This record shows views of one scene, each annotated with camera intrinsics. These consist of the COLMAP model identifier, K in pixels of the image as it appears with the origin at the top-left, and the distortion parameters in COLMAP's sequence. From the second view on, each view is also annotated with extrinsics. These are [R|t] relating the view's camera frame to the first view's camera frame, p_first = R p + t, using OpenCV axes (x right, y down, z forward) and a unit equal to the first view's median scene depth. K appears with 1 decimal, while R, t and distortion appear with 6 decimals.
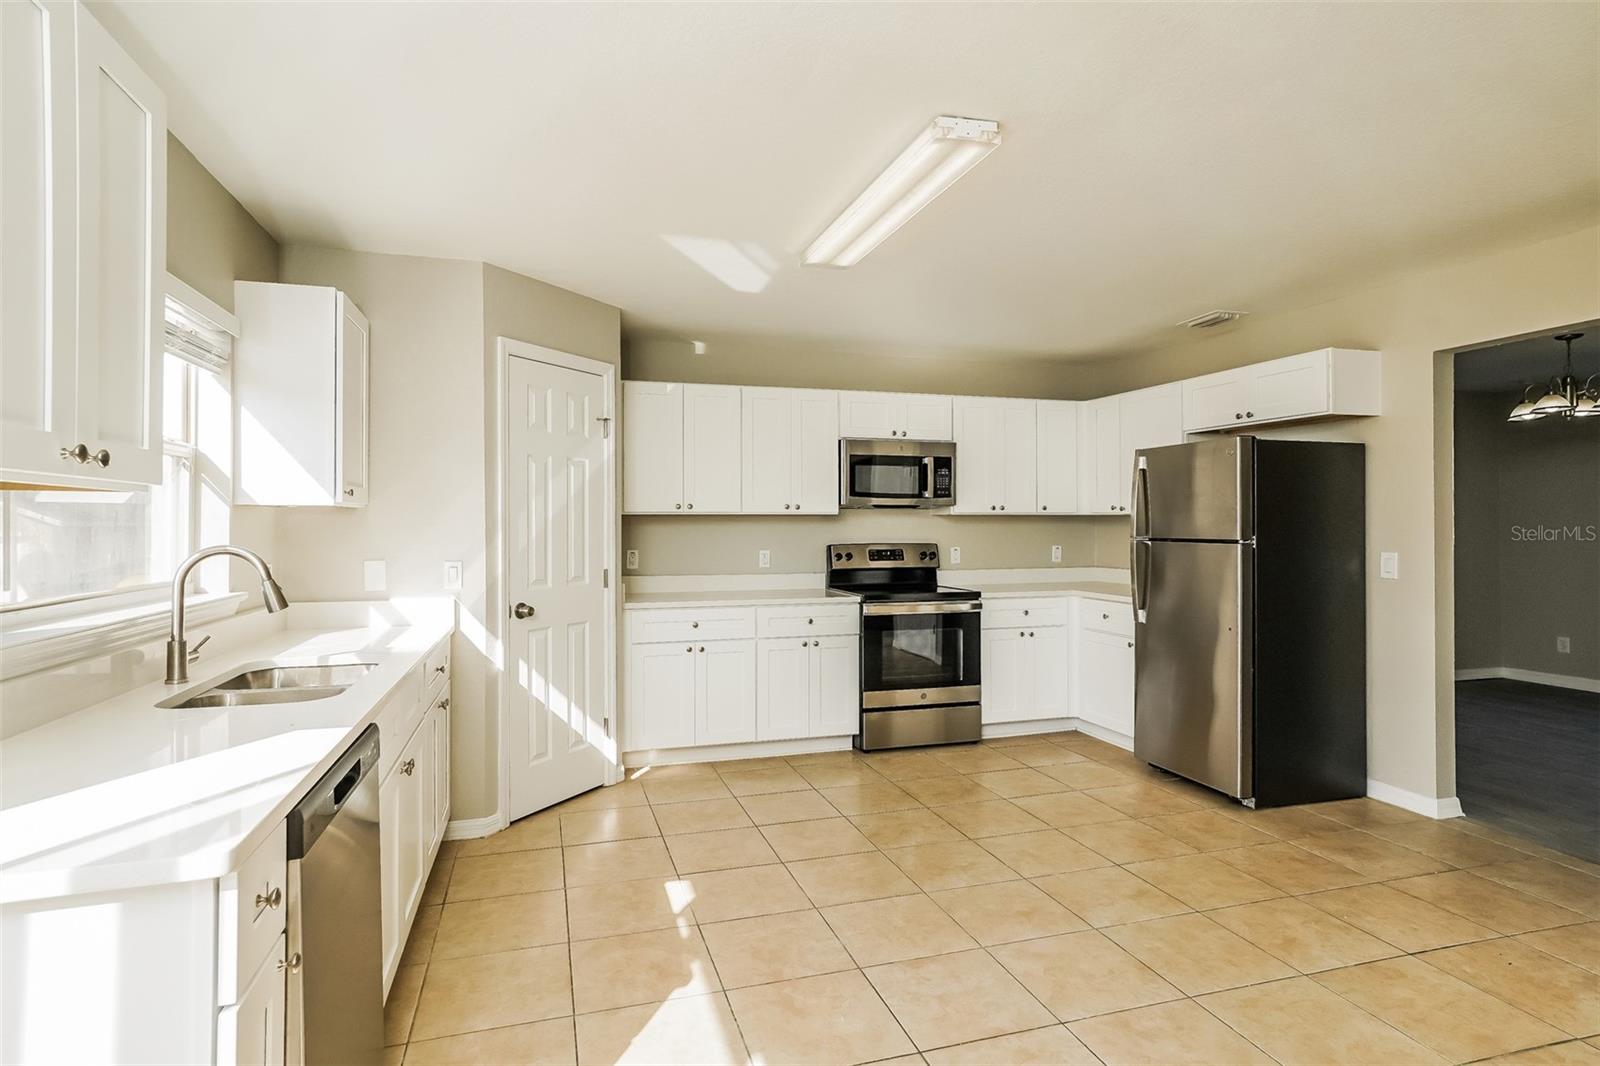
lens RADIAL K [[828.5, 0, 800.0], [0, 828.5, 533.0], [0, 0, 1]] dist [-0.001516, 0.000491]
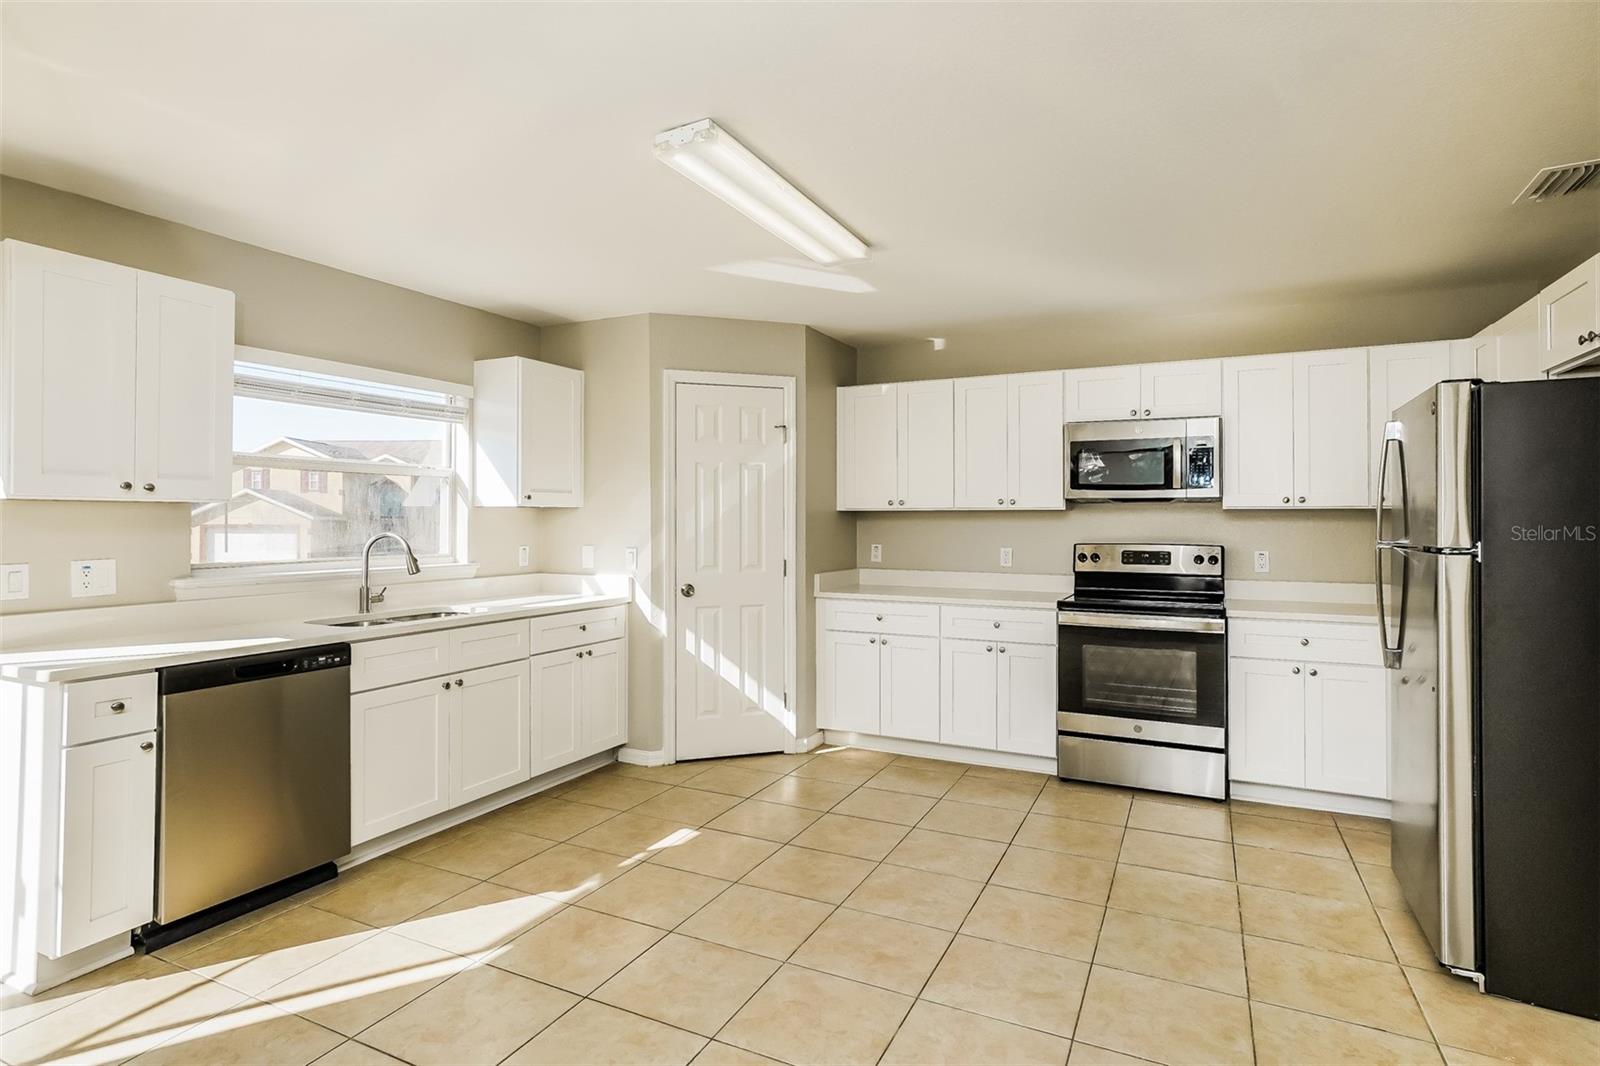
lens RADIAL K [[828.5, 0, 800.0], [0, 828.5, 533.0], [0, 0, 1]] dist [-0.001516, 0.000491]
pose [[0.728903, 0.012607, -0.684501, 0.553382], [-0.009506, 0.999920, 0.008294, -0.002642], [0.684551, 0.000461, 0.728964, 0.196405]]
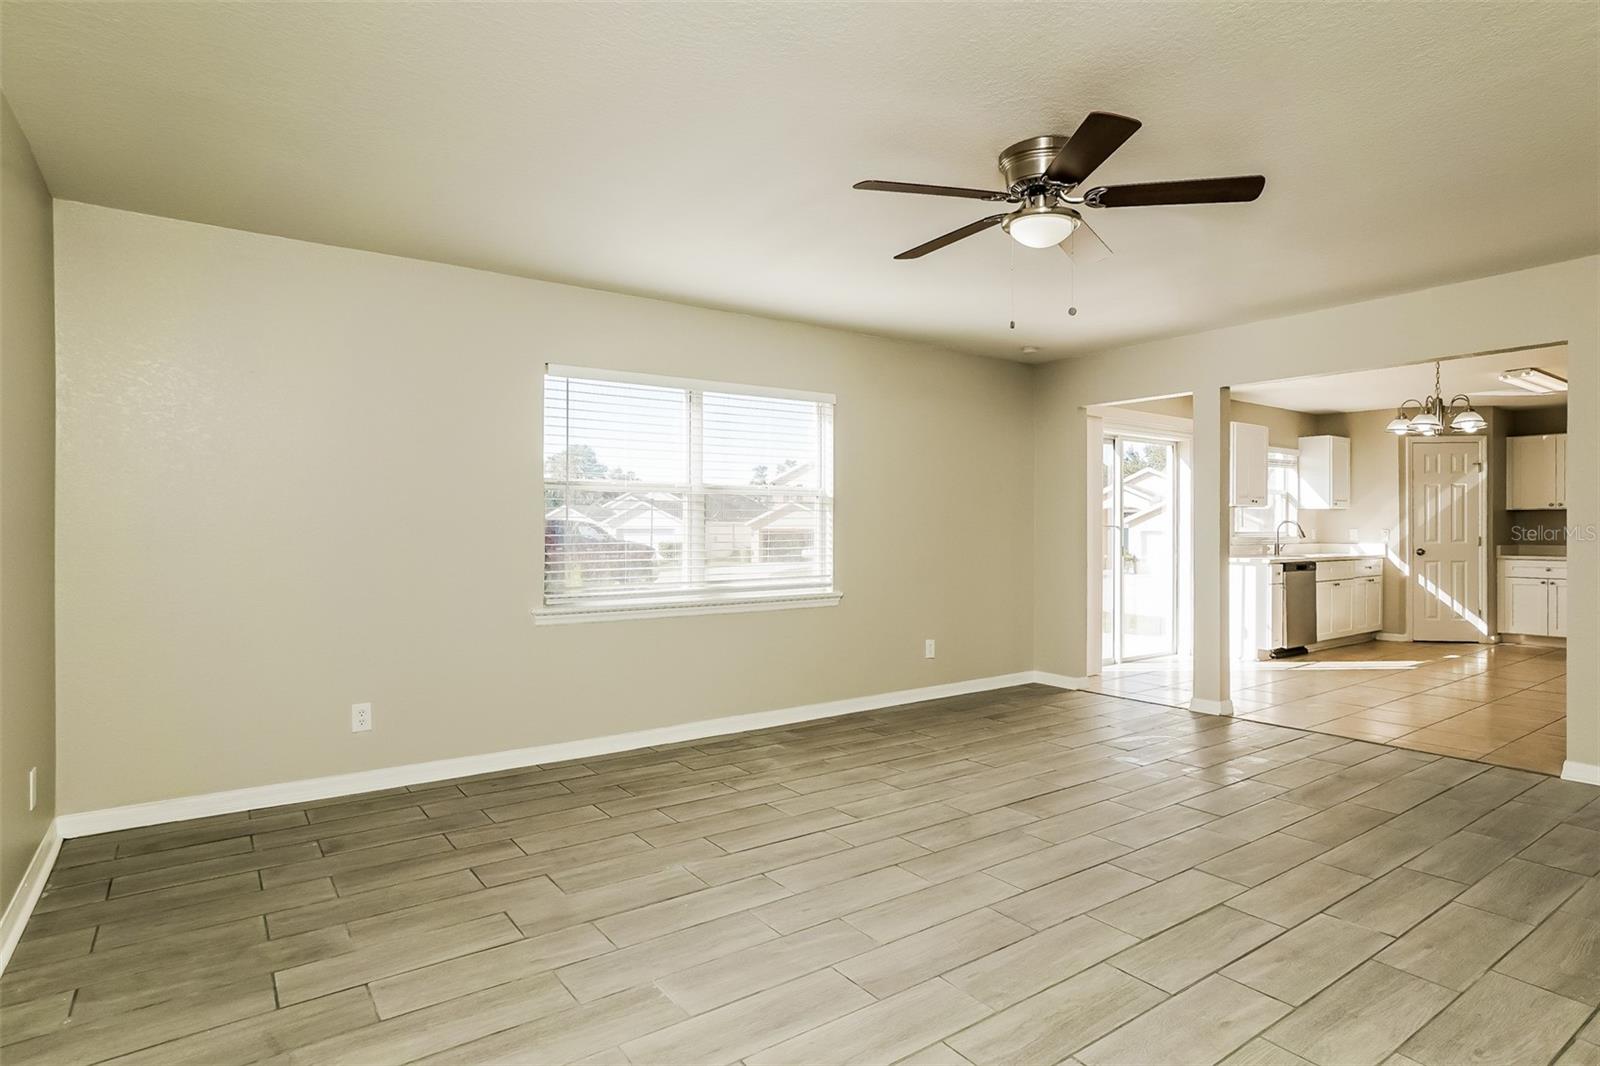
lens RADIAL K [[835.5, 0, 800.0], [0, 835.5, 533.0], [0, 0, 1]] dist [-0.003940, -0.000565]
pose [[0.325220, 0.006476, -0.945616, 1.167342], [-0.011360, 0.999931, 0.002941, 0.047697], [0.945570, 0.009786, 0.325271, -1.255462]]
